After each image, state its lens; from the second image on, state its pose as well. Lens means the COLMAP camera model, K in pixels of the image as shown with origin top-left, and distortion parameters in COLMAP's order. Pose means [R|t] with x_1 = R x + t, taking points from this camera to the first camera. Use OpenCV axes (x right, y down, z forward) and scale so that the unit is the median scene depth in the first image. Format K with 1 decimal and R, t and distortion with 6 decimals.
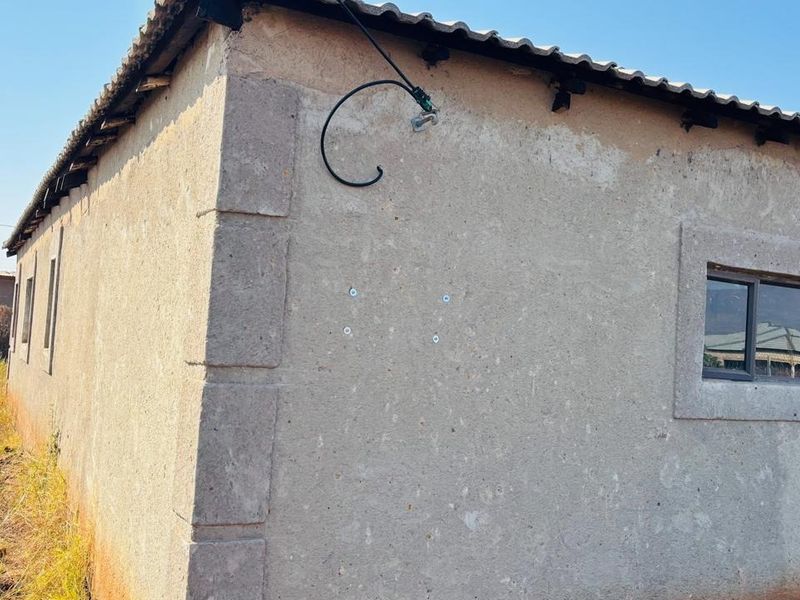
lens RADIAL K [[787.2, 0, 404.3], [0, 787.2, 304.2], [0, 0, 1]] dist [0.148097, -0.323238]
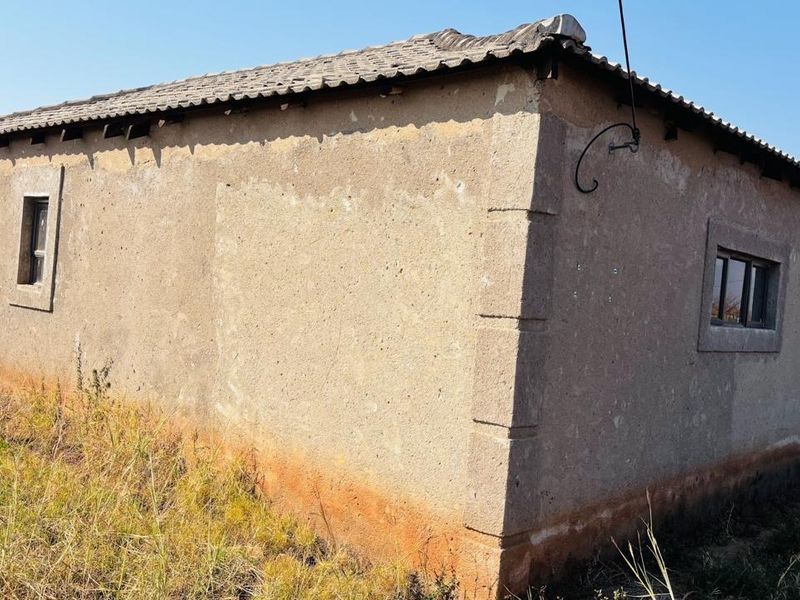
lens RADIAL K [[787.2, 0, 404.3], [0, 787.2, 304.2], [0, 0, 1]] dist [0.148097, -0.323238]
pose [[0.940223, 0.010714, 0.340390, -0.830400], [-0.040665, 0.995886, 0.080978, -0.050836], [-0.338122, -0.089979, 0.936791, -0.239203]]
